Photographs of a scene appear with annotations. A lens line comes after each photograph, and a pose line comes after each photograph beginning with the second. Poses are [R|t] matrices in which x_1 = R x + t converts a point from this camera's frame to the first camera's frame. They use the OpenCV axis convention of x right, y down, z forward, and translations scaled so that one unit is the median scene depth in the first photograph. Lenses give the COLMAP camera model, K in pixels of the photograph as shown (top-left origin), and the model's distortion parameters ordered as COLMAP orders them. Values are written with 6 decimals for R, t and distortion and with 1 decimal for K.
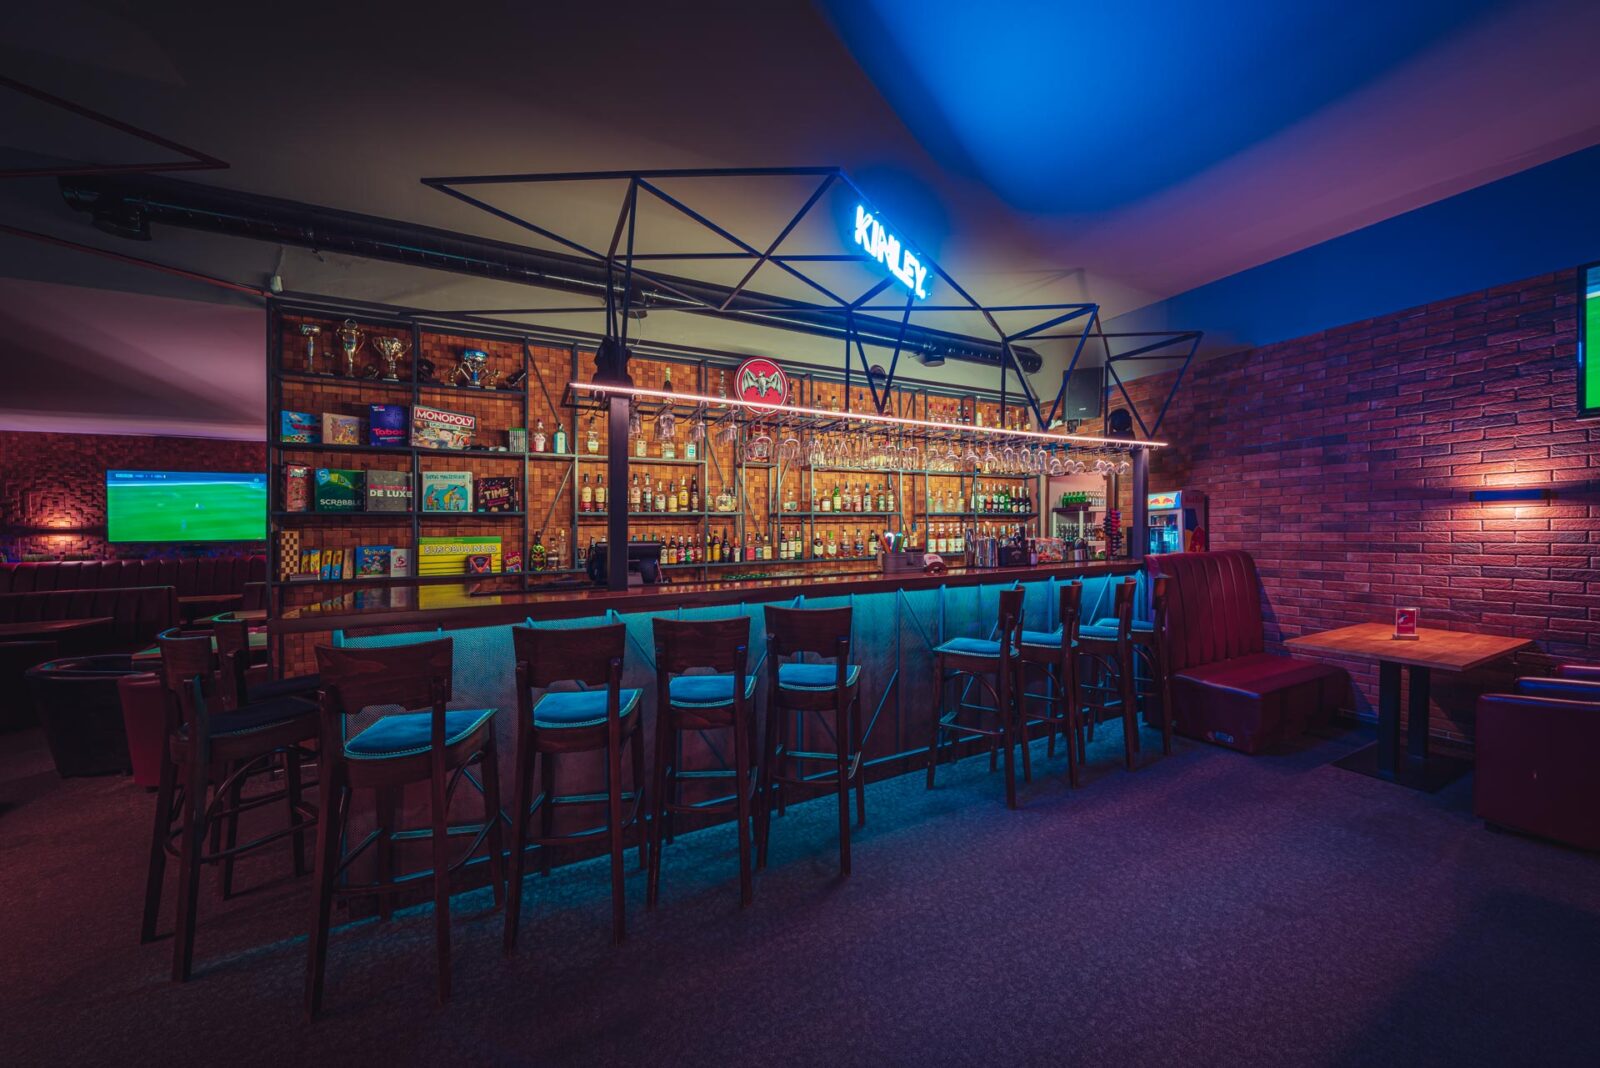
lens RADIAL K [[549.3, 0, 798.8], [0, 549.3, 537.0], [0, 0, 1]] dist [-0.009097, -0.000054]
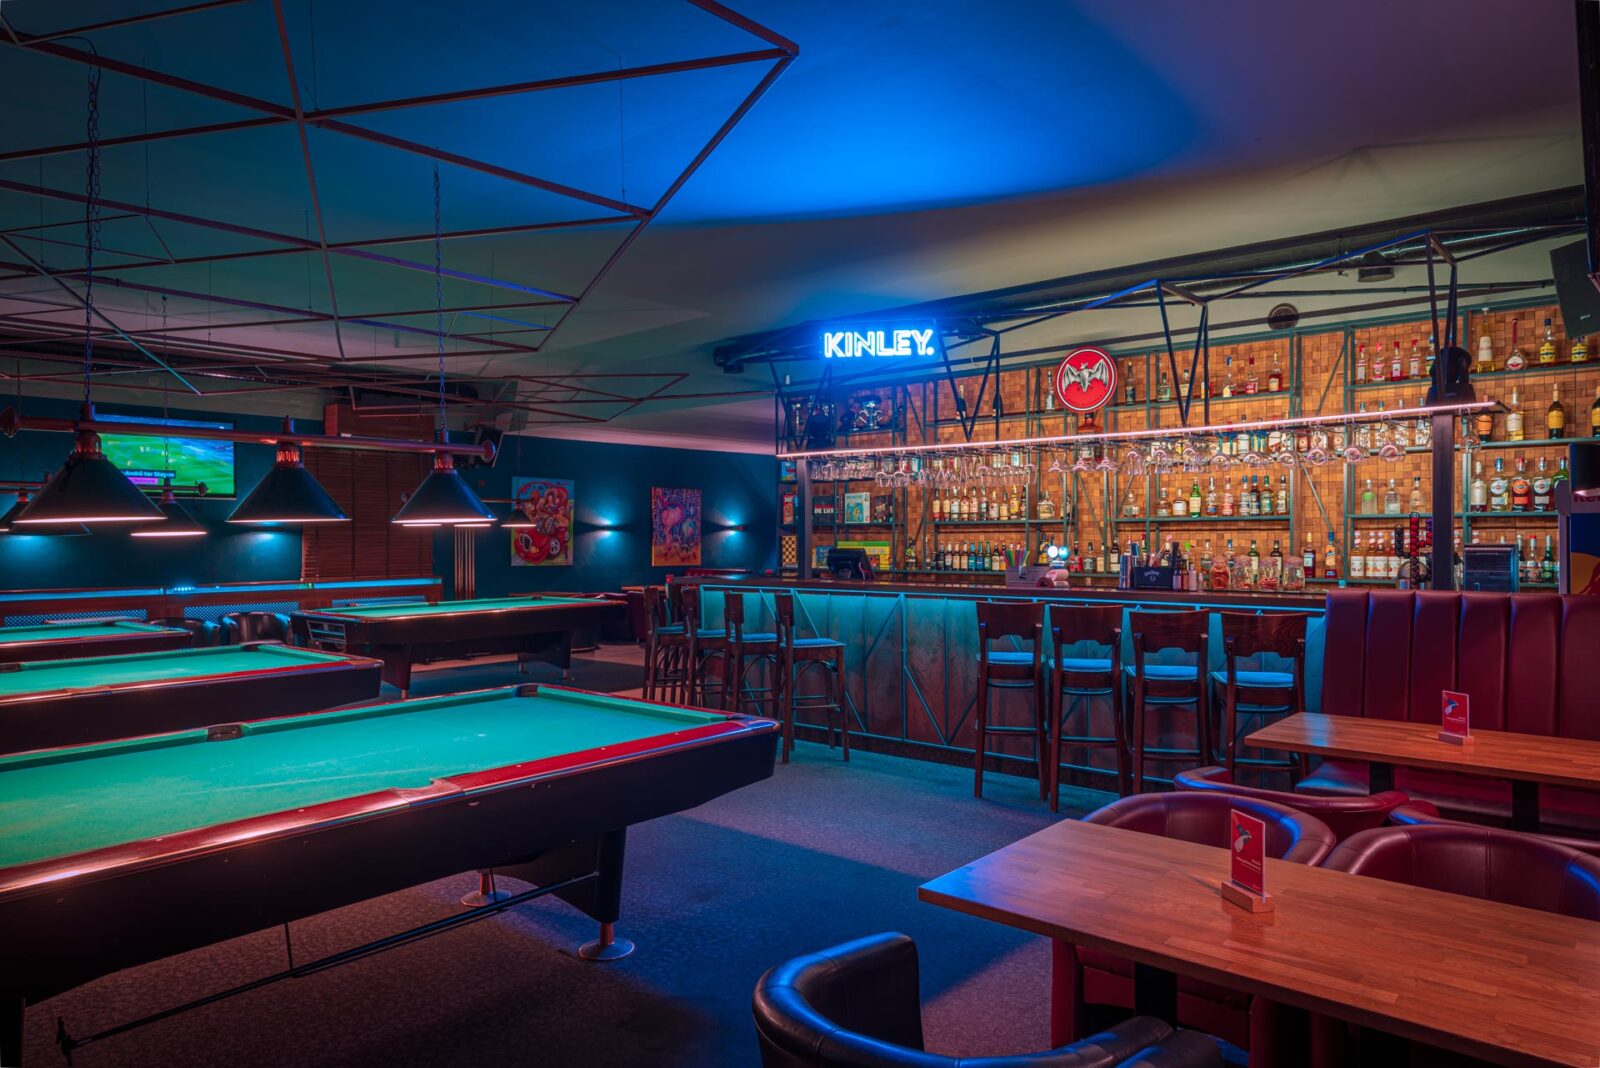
lens RADIAL K [[1019.9, 0, 800.0], [0, 1019.9, 534.0], [0, 0, 1]] dist [-0.006809, -0.000569]
pose [[0.379373, 0.014148, -0.925136, 1.377442], [-0.007072, 0.999898, 0.012392, -0.040170], [0.925217, 0.001841, 0.379435, -0.074926]]
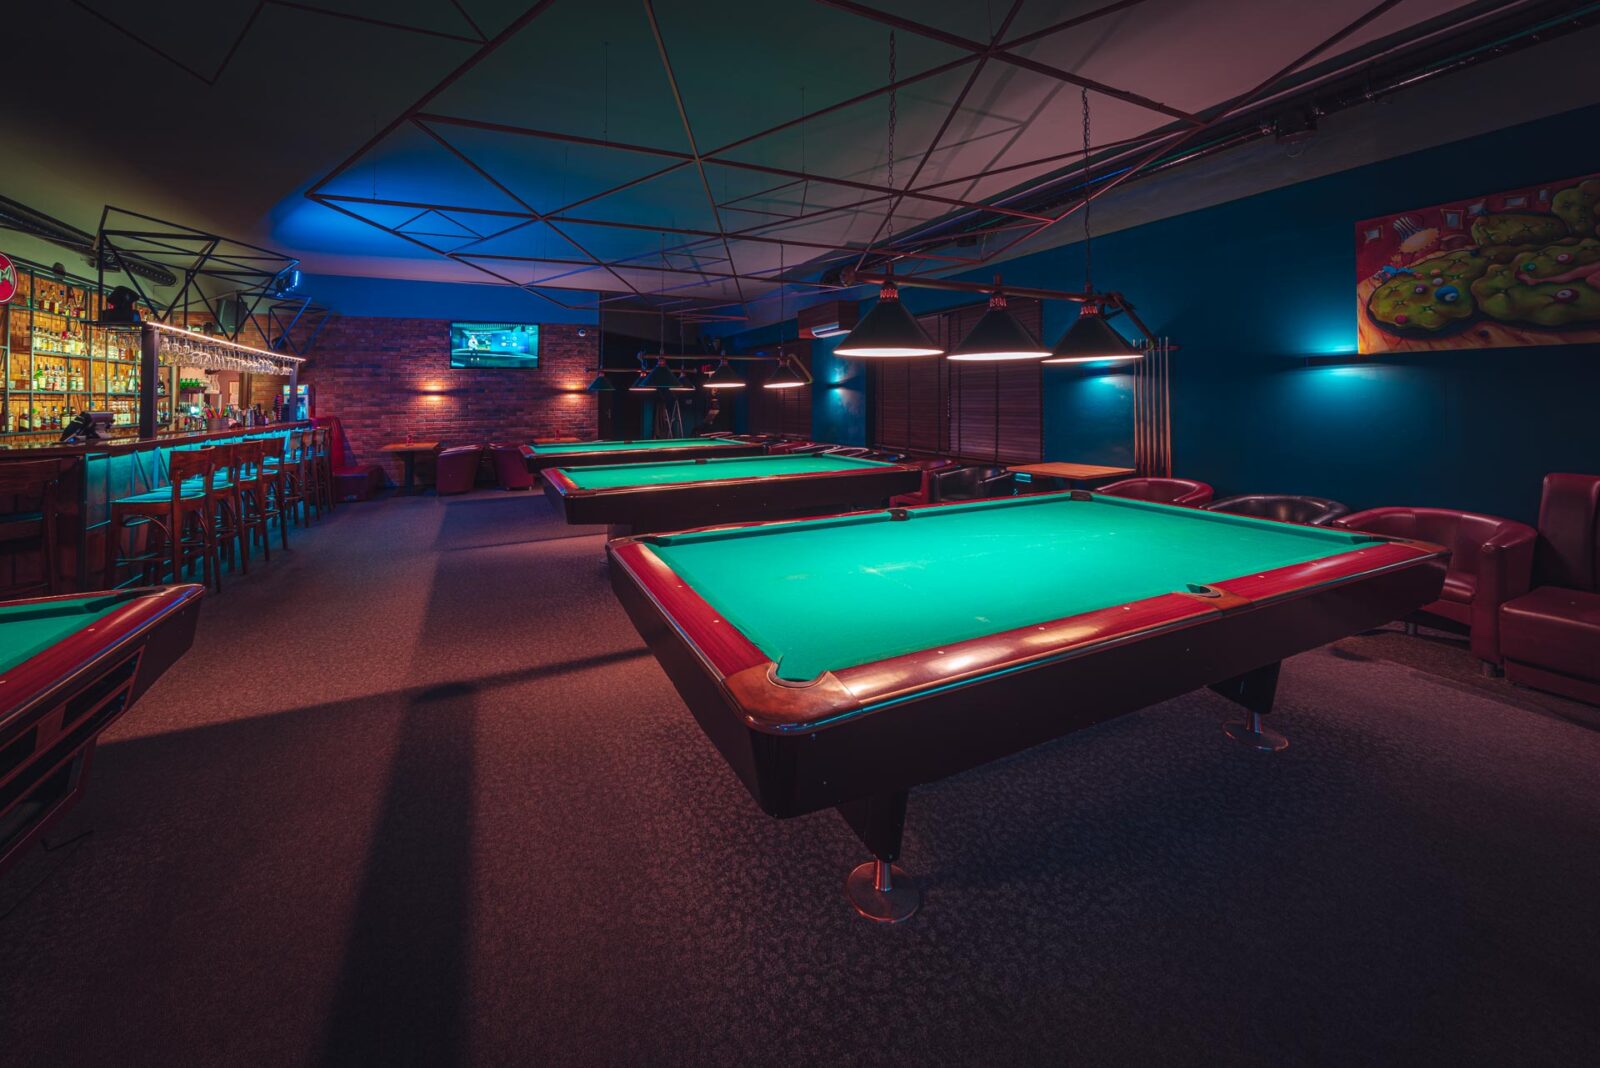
lens RADIAL K [[563.1, 0, 742.3], [0, 563.1, 393.9], [0, 0, 1]] dist [0.001109, 0.000025]
pose [[0.047518, 0.022124, 0.998625, -1.164579], [0.020759, 0.999517, -0.023132, 0.021821], [-0.998655, 0.021829, 0.047036, -0.571931]]
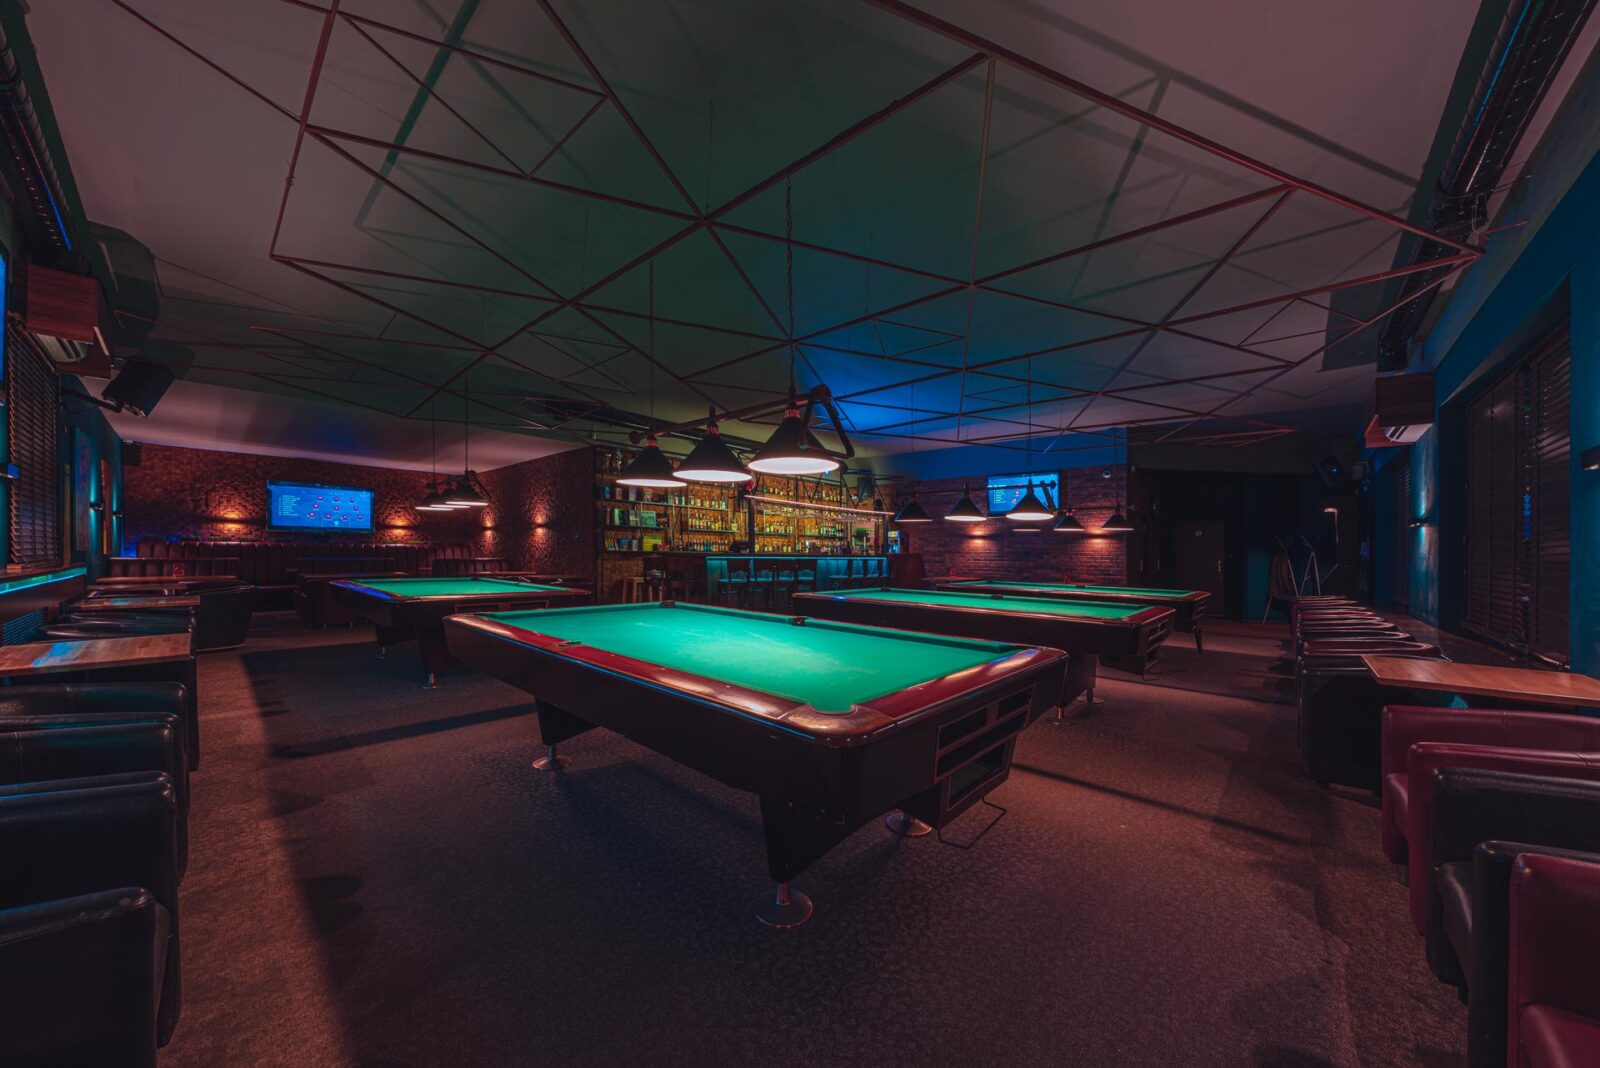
lens RADIAL K [[549.3, 0, 798.8], [0, 549.3, 537.0], [0, 0, 1]] dist [-0.009097, -0.000054]
pose [[0.932035, 0.041848, 0.359945, -0.758061], [-0.029454, 0.998771, -0.039852, 0.070554], [-0.361170, 0.026542, 0.932122, -1.386255]]
